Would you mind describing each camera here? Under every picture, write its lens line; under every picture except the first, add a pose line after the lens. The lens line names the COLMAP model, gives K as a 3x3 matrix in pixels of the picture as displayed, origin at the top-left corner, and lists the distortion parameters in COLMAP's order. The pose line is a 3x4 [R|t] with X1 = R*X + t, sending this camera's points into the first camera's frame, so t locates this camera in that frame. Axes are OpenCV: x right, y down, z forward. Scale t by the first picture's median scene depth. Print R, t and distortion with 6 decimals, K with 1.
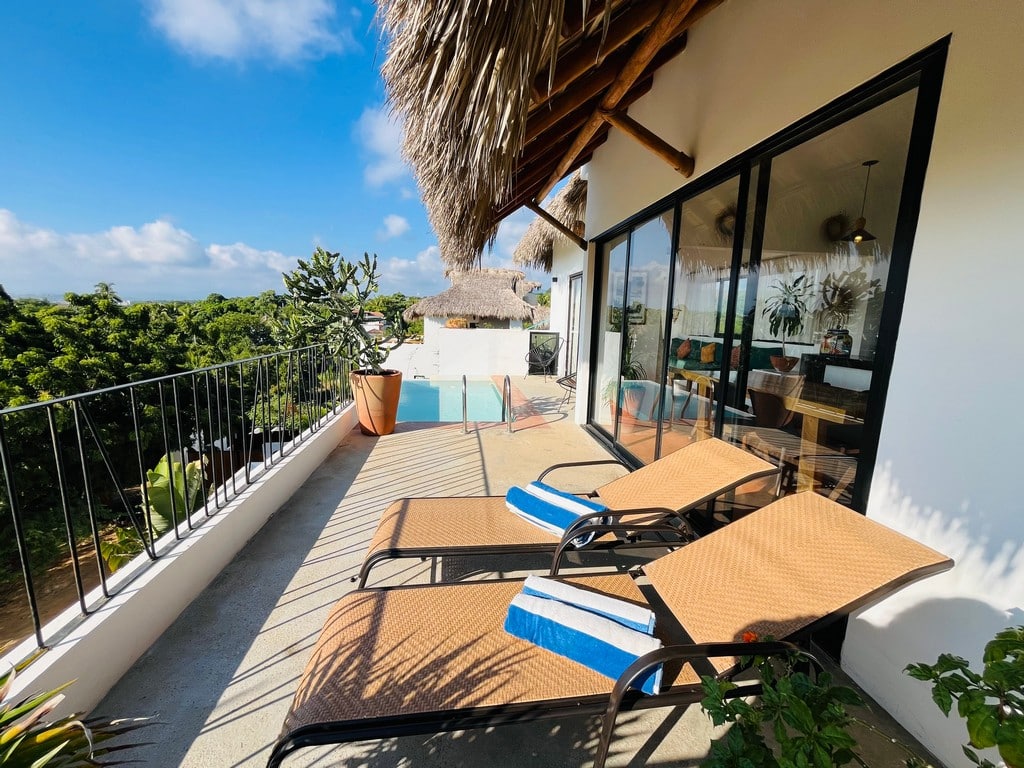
lens RADIAL K [[413.8, 0, 517.6], [0, 413.8, 389.4], [0, 0, 1]] dist [0.003770, 0.000111]
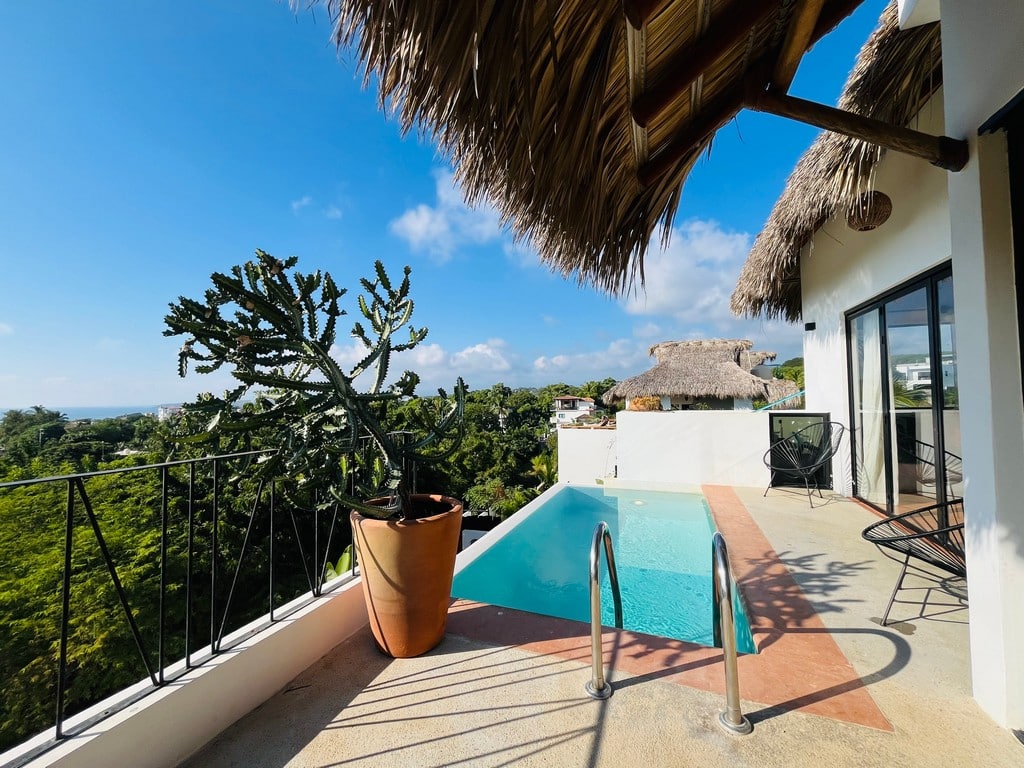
lens RADIAL K [[413.8, 0, 516.5], [0, 413.8, 387.2], [0, 0, 1]] dist [0.003770, 0.000111]
pose [[0.874990, -0.054721, -0.481039, 0.000396], [-0.045604, 0.979858, -0.194417, -0.016192], [0.481989, 0.192050, 0.854870, 0.114531]]
